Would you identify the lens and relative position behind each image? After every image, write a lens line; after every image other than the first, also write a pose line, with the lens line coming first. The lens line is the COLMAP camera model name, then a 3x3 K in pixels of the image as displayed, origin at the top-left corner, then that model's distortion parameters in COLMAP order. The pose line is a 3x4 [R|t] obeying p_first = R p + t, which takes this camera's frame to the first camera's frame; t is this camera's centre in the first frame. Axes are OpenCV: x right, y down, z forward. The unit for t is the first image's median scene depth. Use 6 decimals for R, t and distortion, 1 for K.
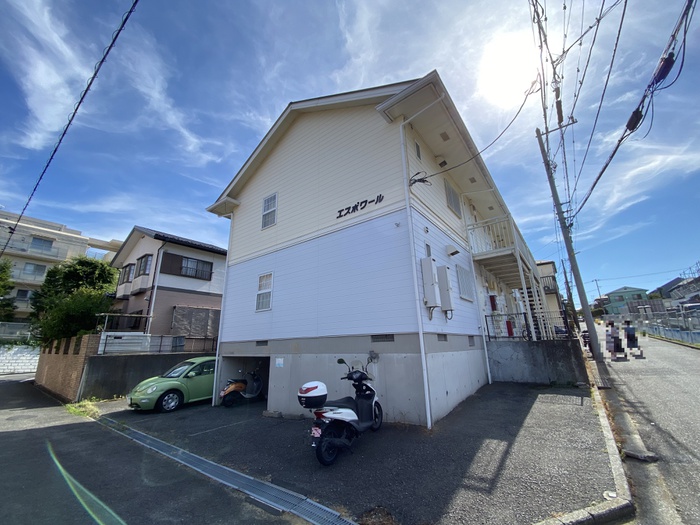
lens RADIAL K [[291.9, 0, 351.4], [0, 291.9, 265.2], [0, 0, 1]] dist [-0.007238, -0.006421]
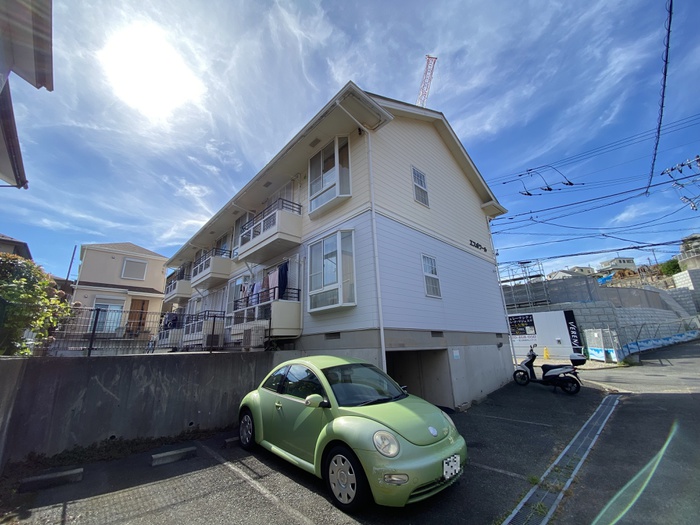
lens RADIAL K [[291.9, 0, 345.0], [0, 291.9, 260.2], [0, 0, 1]] dist [-0.007238, -0.006421]
pose [[0.154074, 0.311864, 0.937551, -1.178443], [-0.239032, 0.932461, -0.270889, 0.348243], [-0.958710, -0.182368, 0.218213, 1.066068]]
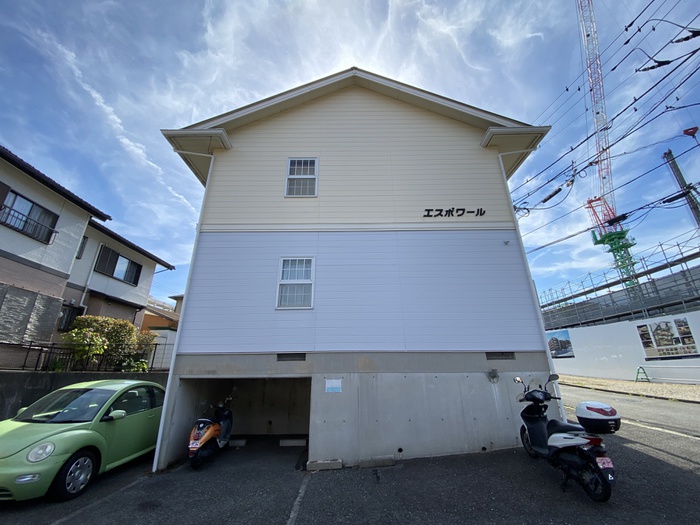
lens RADIAL K [[291.9, 0, 347.3], [0, 291.9, 263.2], [0, 0, 1]] dist [-0.007238, -0.006421]
pose [[0.794784, 0.227872, 0.562488, -0.601656], [-0.175296, 0.973525, -0.146699, 0.126789], [-0.581024, 0.017992, 0.813687, 0.358764]]
